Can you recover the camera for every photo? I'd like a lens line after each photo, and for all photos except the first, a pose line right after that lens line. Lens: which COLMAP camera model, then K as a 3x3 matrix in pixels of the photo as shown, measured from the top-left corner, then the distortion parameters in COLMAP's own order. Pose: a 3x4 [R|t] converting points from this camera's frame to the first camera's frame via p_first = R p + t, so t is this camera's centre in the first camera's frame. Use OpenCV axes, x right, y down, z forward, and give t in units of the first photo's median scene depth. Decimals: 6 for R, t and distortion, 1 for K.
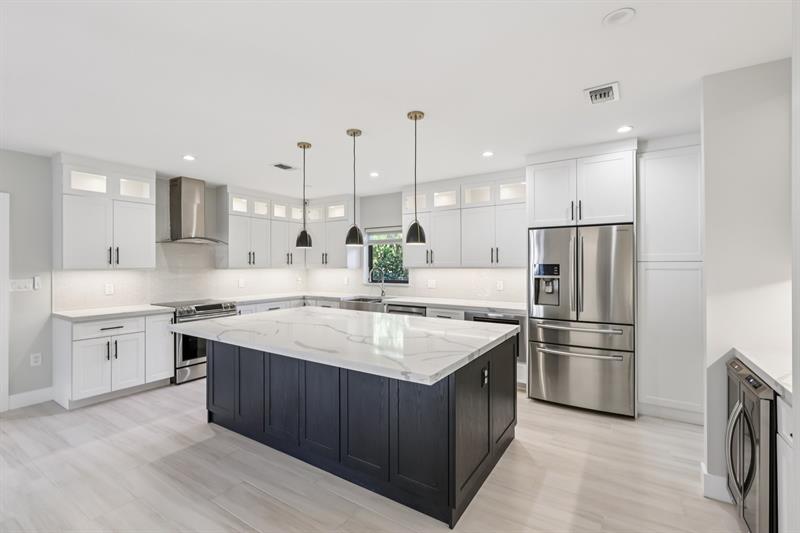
lens RADIAL K [[356.5, 0, 395.2], [0, 356.5, 264.1], [0, 0, 1]] dist [0.000480, 0.001669]
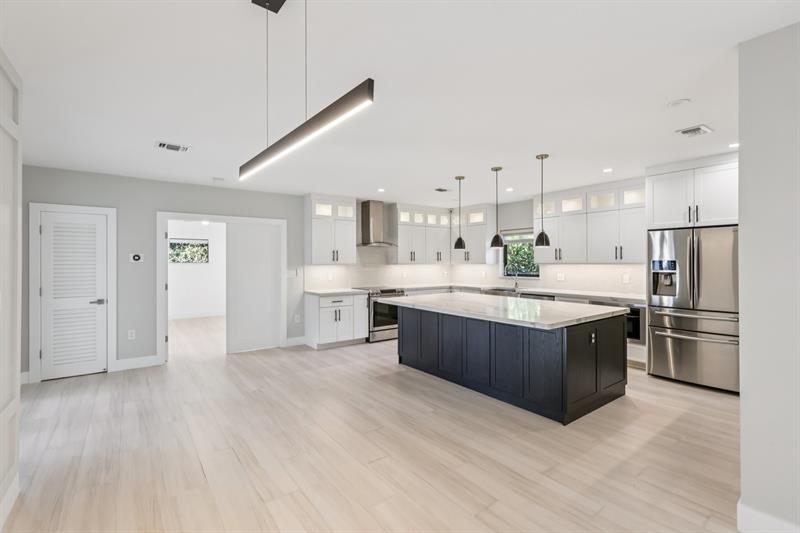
lens RADIAL K [[356.5, 0, 399.3], [0, 356.5, 262.5], [0, 0, 1]] dist [0.000480, 0.001669]
pose [[0.940707, -0.000457, -0.339220, 0.002374], [0.002535, 0.999981, 0.005684, -0.001798], [0.339211, -0.006207, 0.940690, -0.385932]]
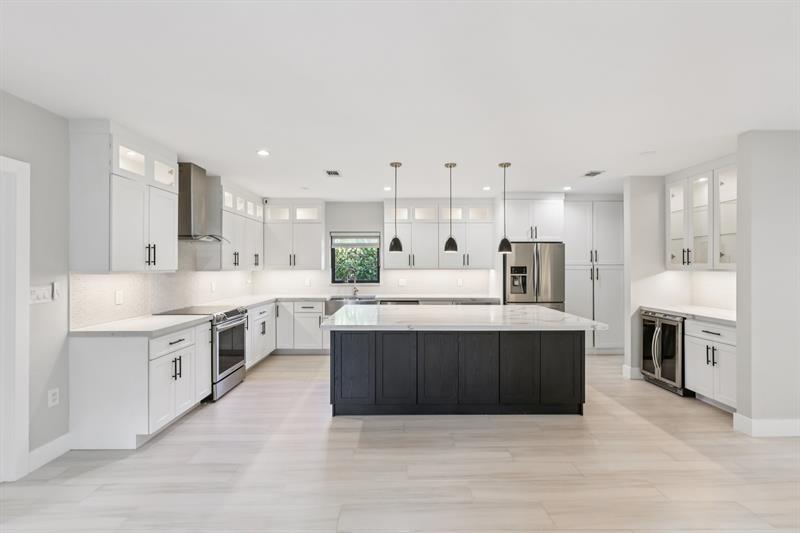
lens RADIAL K [[356.5, 0, 397.8], [0, 356.5, 266.2], [0, 0, 1]] dist [0.000480, 0.001669]
pose [[0.831118, 0.002846, 0.556089, -0.807863], [-0.003116, 0.999995, -0.000461, 0.001618], [-0.556088, -0.001349, 0.831123, 0.017160]]
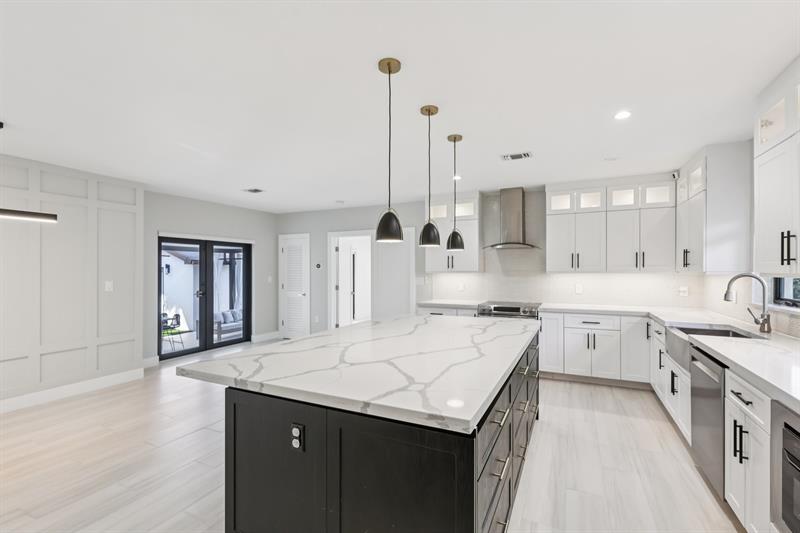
lens RADIAL K [[356.5, 0, 402.2], [0, 356.5, 265.9], [0, 0, 1]] dist [0.000480, 0.001669]
pose [[0.133940, -0.008066, -0.990957, 0.568757], [0.003776, 0.999964, -0.007629, 0.001598], [0.990982, -0.002720, 0.133965, 0.664460]]
